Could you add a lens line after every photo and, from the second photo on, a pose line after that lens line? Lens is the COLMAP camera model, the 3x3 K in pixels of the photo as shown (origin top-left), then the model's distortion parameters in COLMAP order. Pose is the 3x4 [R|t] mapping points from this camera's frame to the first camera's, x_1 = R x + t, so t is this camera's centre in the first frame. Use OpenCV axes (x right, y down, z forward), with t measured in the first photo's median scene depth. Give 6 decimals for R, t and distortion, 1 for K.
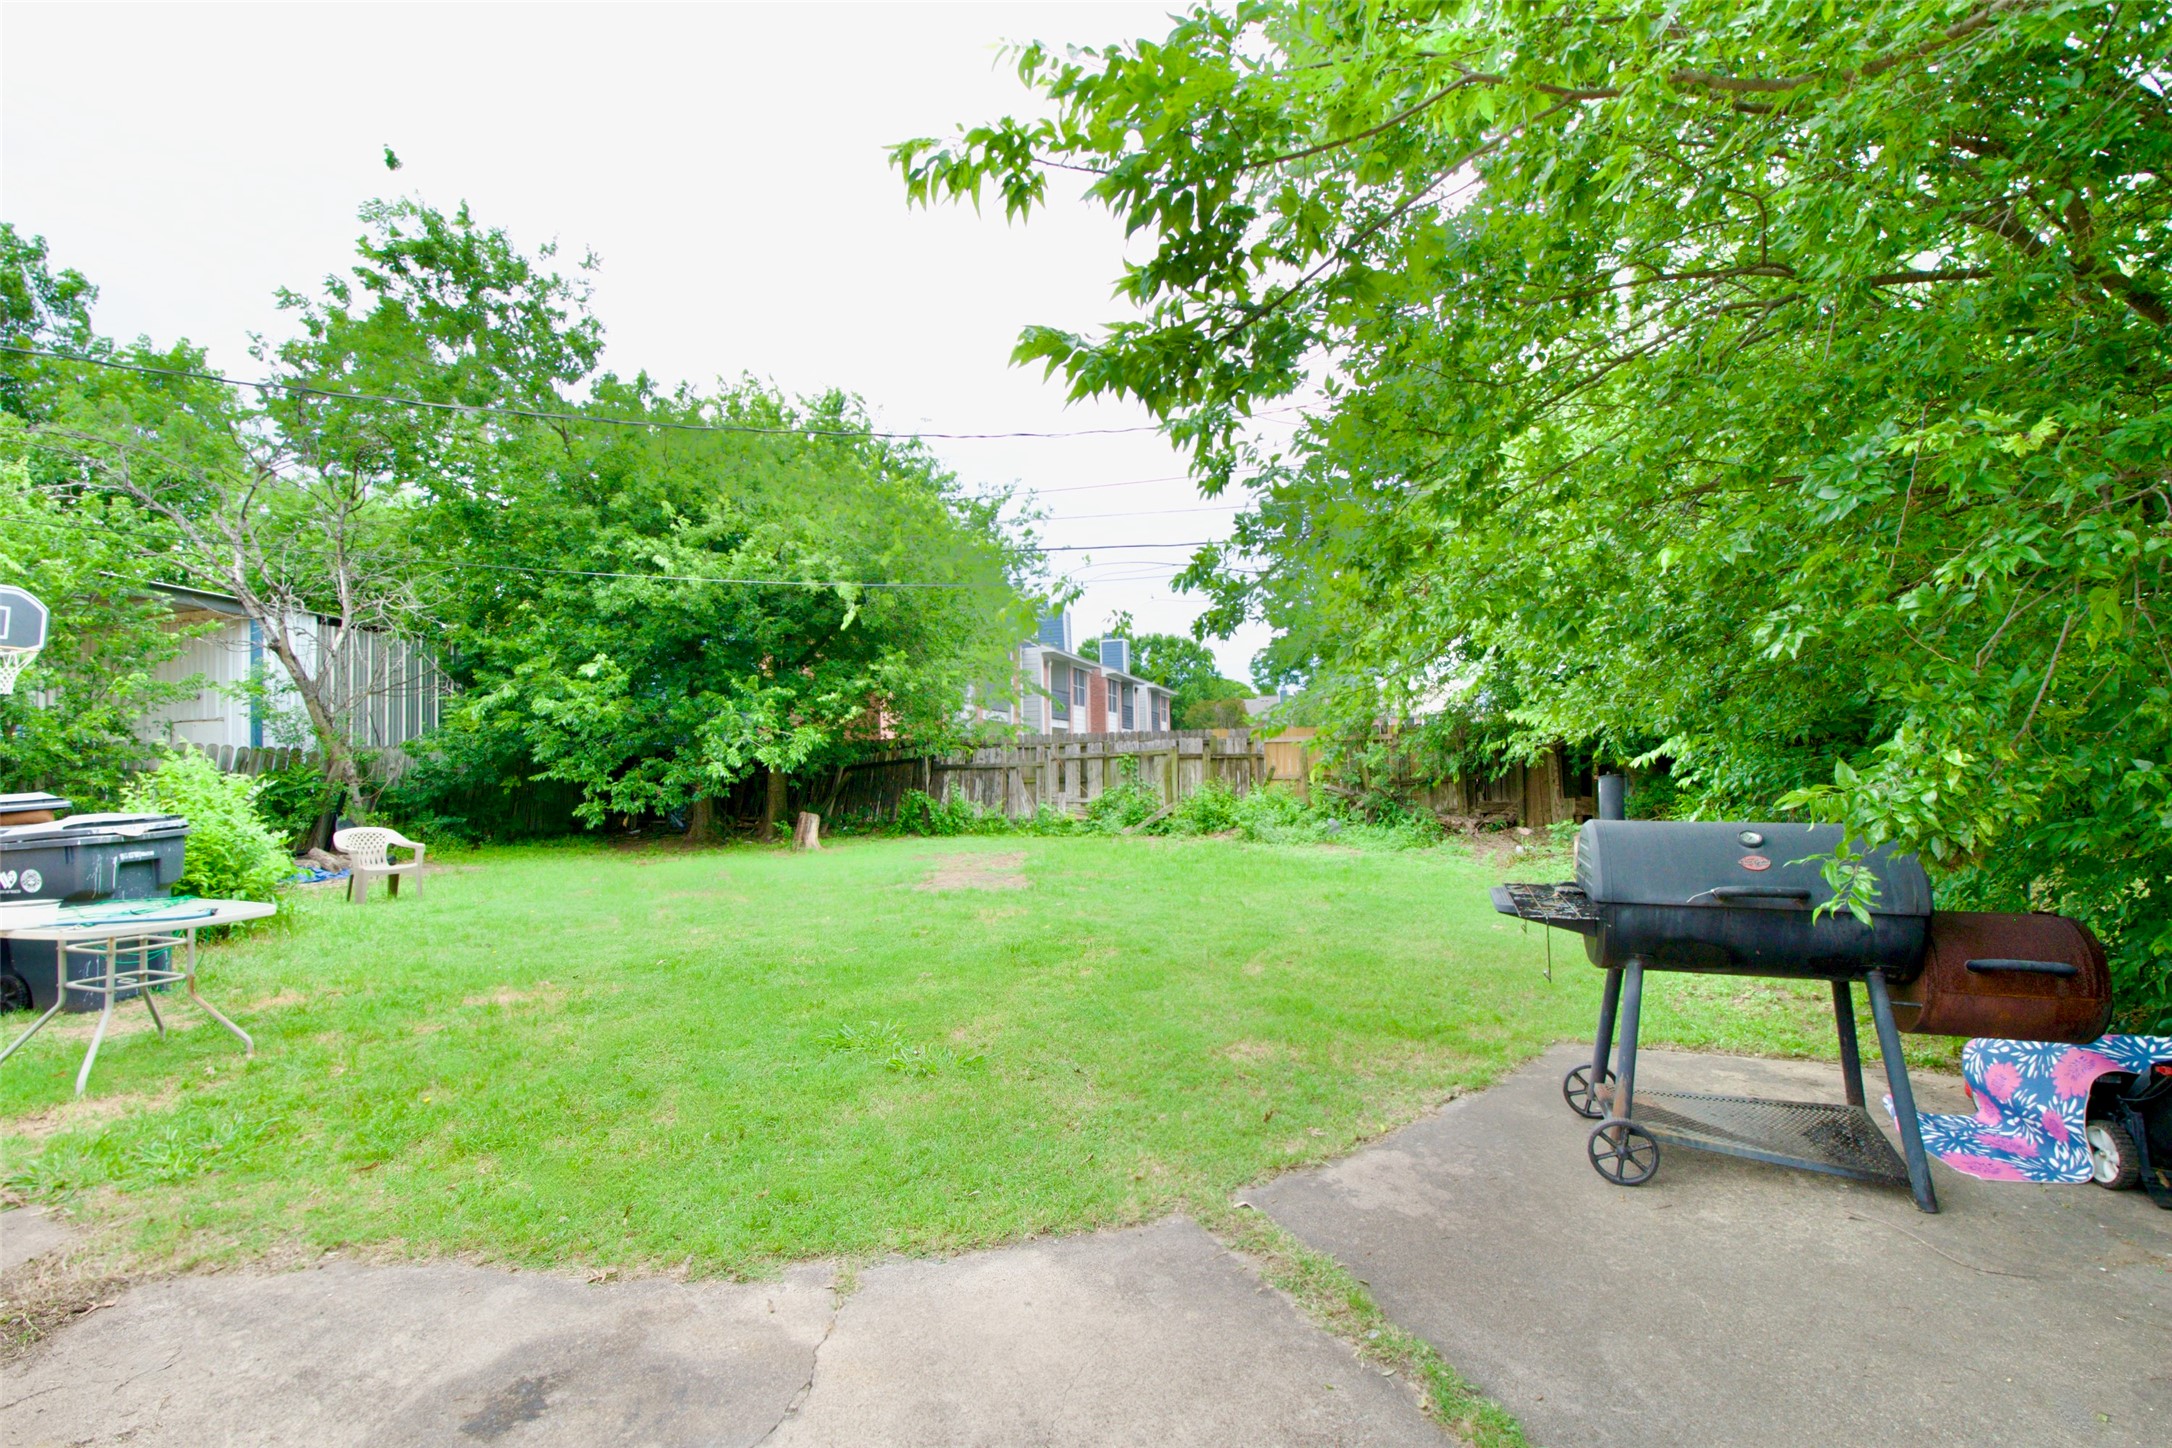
lens RADIAL K [[942.7, 0, 1086.0], [0, 942.7, 724.0], [0, 0, 1]] dist [-0.002644, -0.013653]
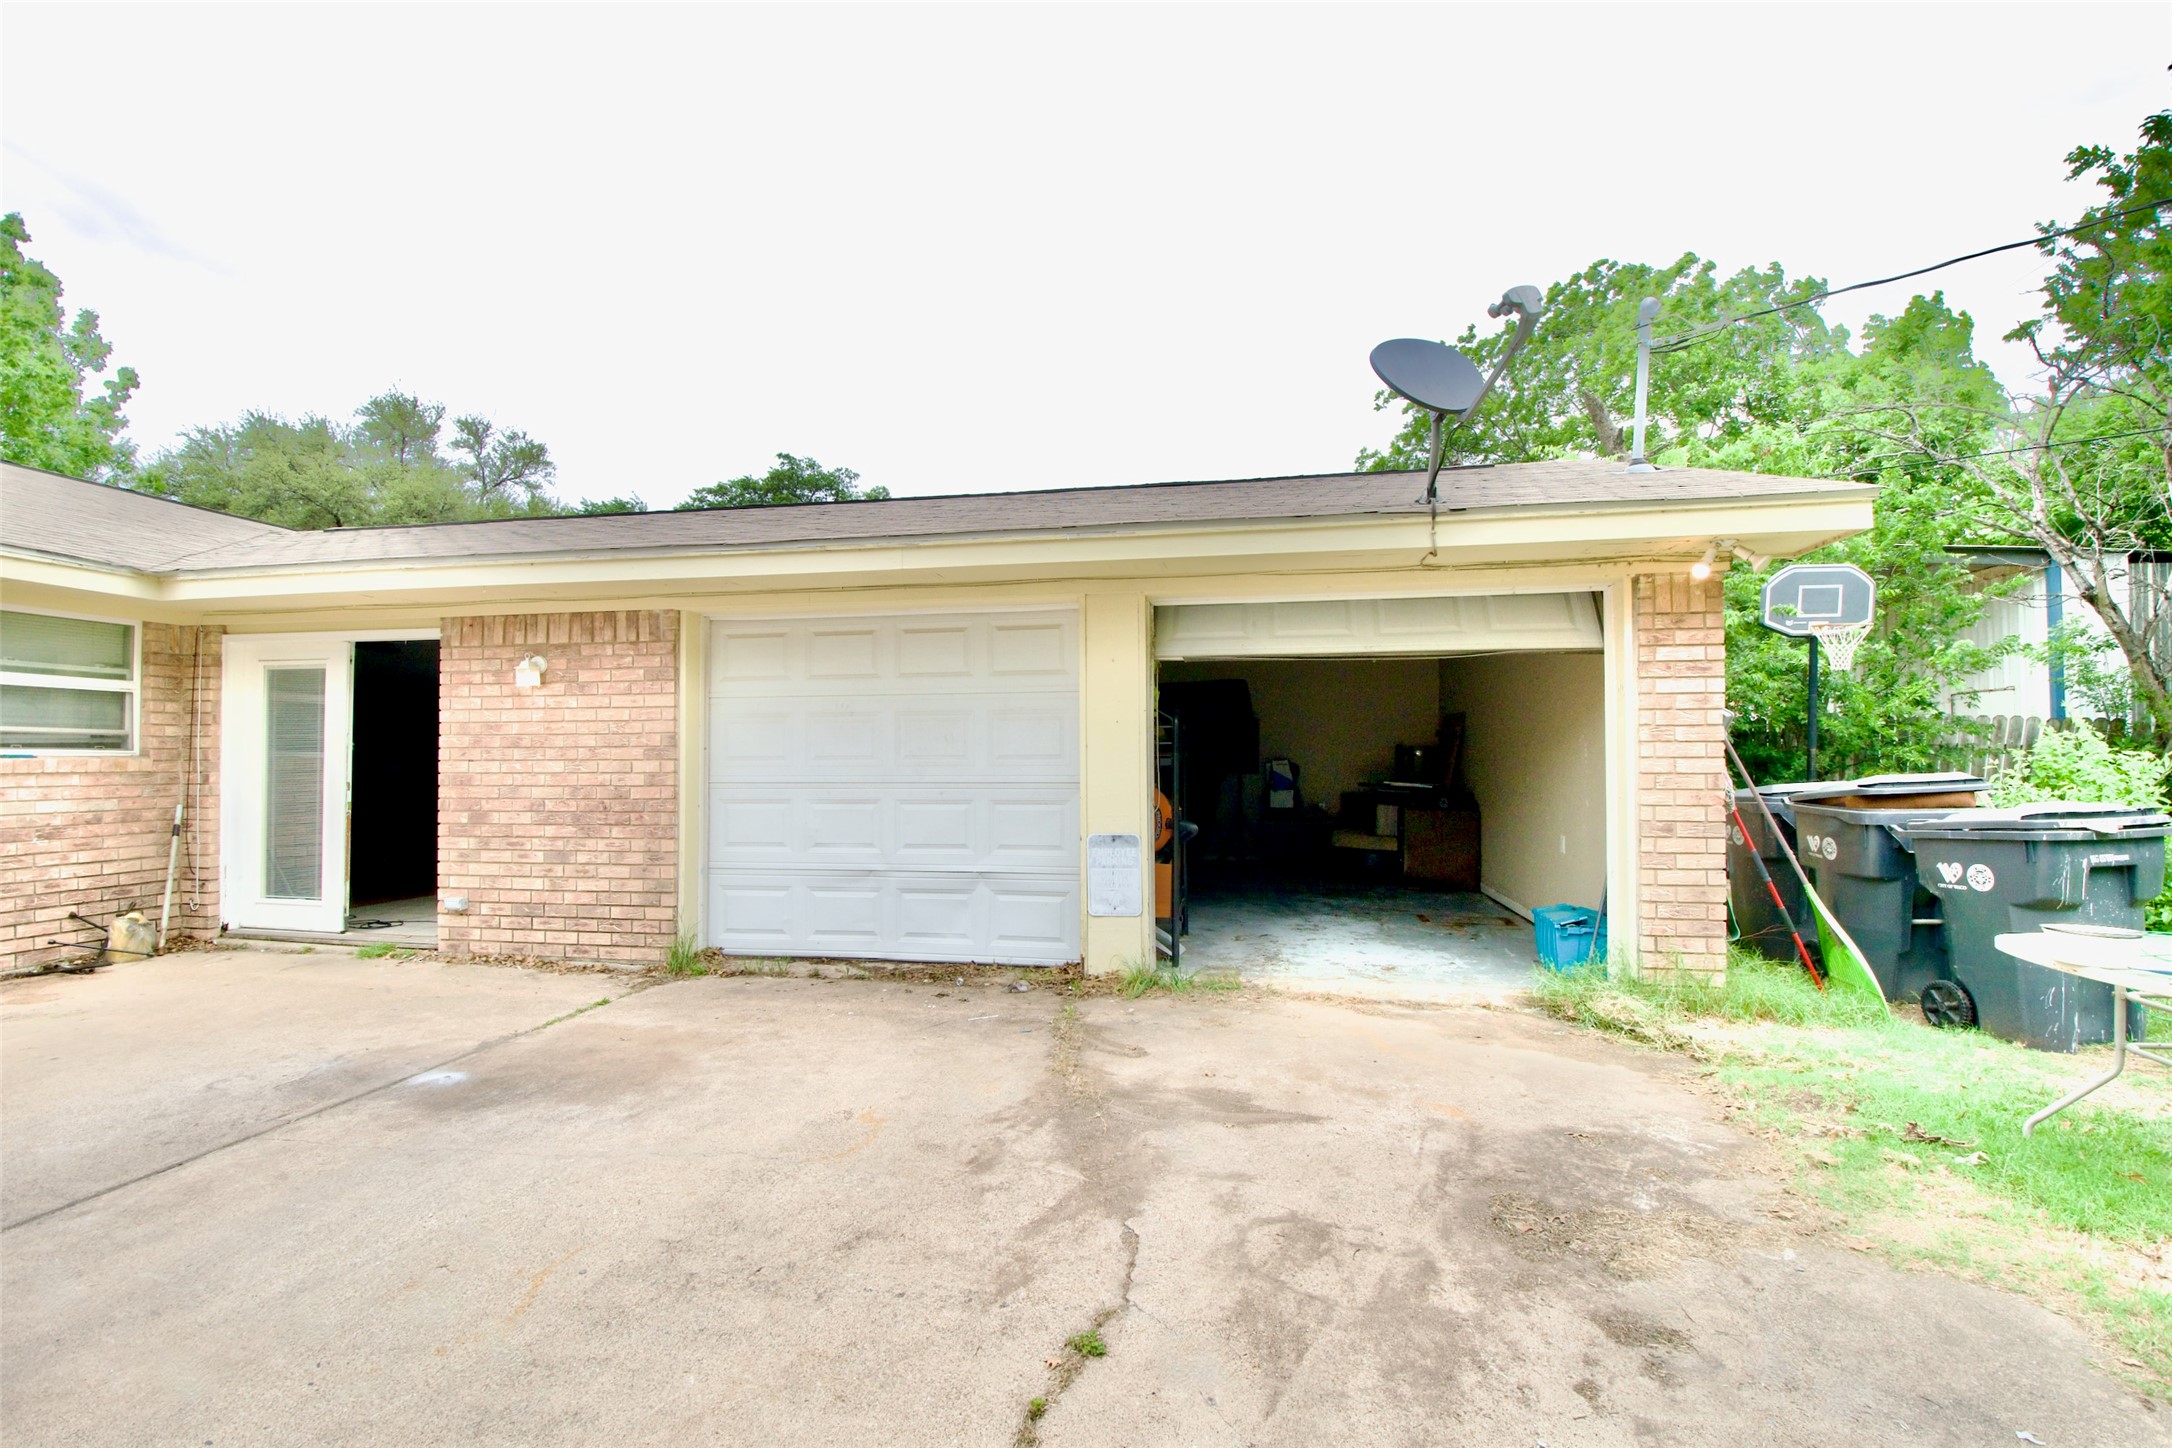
lens RADIAL K [[942.7, 0, 1086.0], [0, 942.7, 724.0], [0, 0, 1]] dist [-0.002644, -0.013653]
pose [[0.094662, -0.015665, -0.995386, -0.166619], [0.041983, 0.999049, -0.011730, 0.002435], [0.994624, -0.040678, 0.095230, 0.046821]]
